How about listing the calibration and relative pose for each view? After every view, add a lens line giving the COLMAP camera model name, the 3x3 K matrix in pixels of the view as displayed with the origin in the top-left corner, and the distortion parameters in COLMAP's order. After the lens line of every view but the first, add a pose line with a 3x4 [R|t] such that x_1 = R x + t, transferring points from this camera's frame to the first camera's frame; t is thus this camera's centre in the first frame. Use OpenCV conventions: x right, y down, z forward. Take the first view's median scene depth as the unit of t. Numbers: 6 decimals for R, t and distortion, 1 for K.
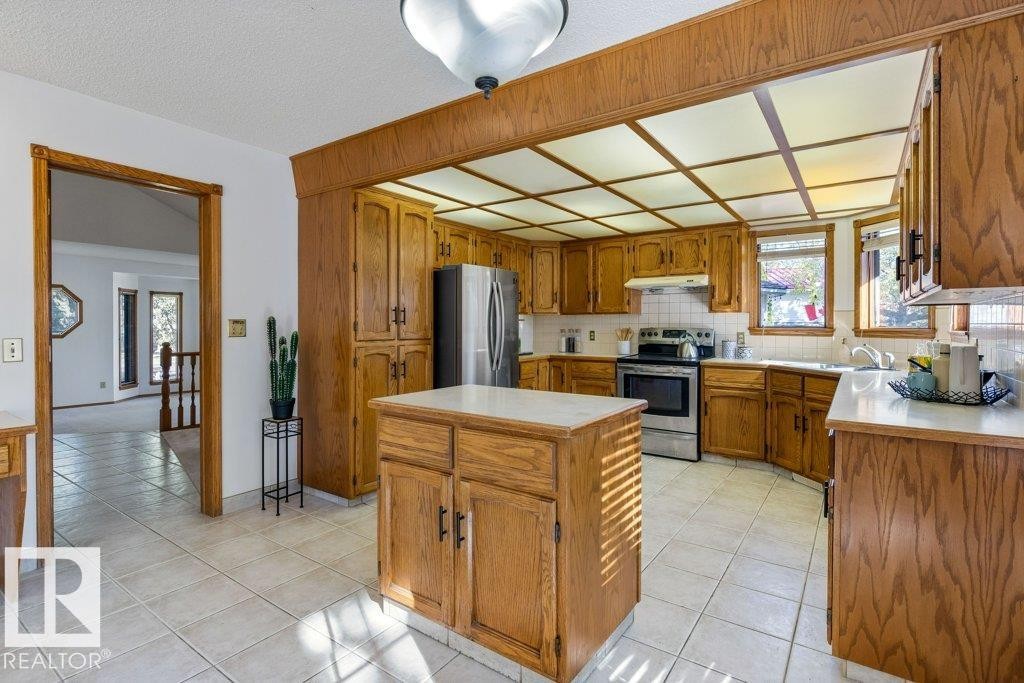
lens RADIAL K [[491.1, 0, 520.7], [0, 491.1, 327.0], [0, 0, 1]] dist [0.000163, -0.000788]
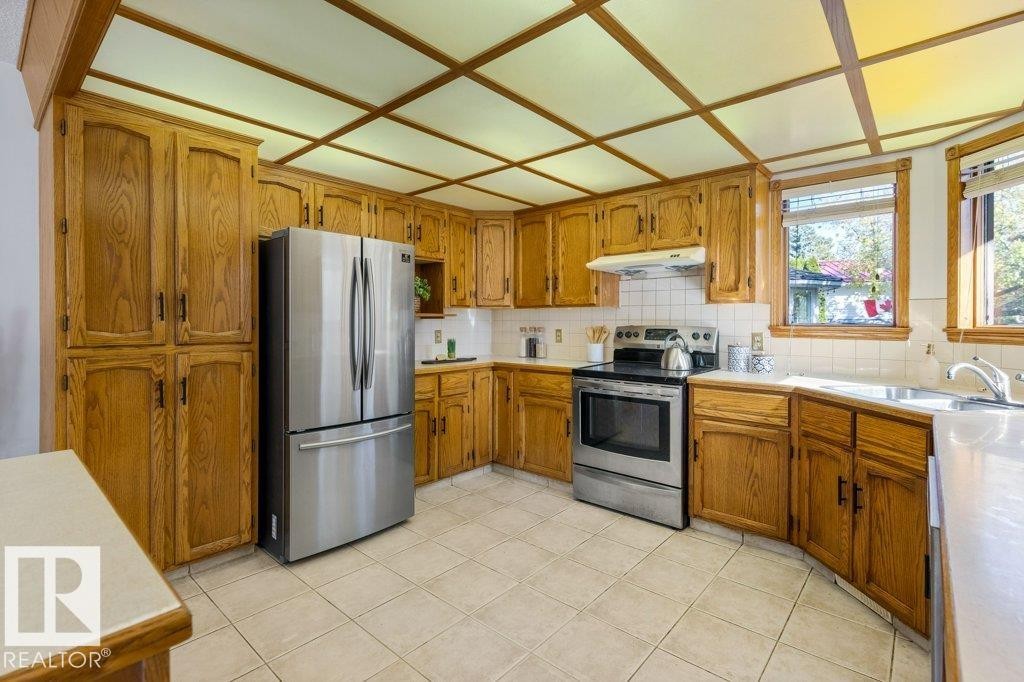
lens RADIAL K [[473.7, 0, 516.4], [0, 473.7, 325.1], [0, 0, 1]] dist [0.000840, -0.000057]
pose [[0.994097, 0.000952, -0.108490, 0.199685], [-0.000623, 0.999995, 0.003066, -0.001668], [0.108492, -0.002980, 0.994093, 0.334712]]
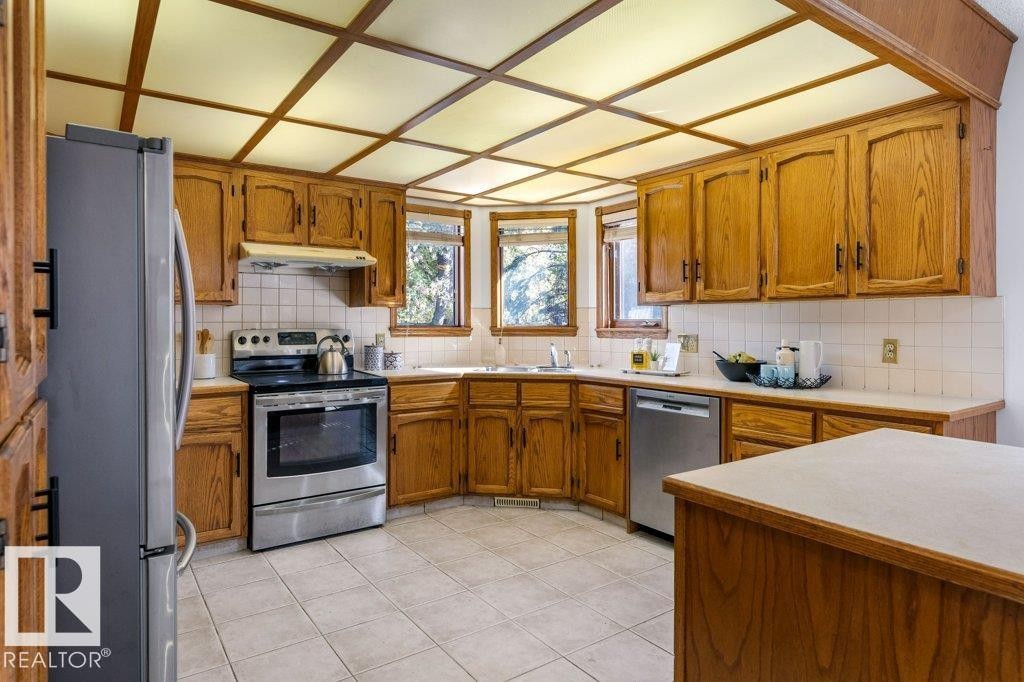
lens RADIAL K [[589.4, 0, 507.1], [0, 589.4, 323.1], [0, 0, 1]] dist [-0.001860, -0.000516]
pose [[0.345757, -0.002265, 0.938321, -0.335502], [0.007611, 0.999971, -0.000390, -0.003522], [-0.938293, 0.007276, 0.345764, 0.535324]]
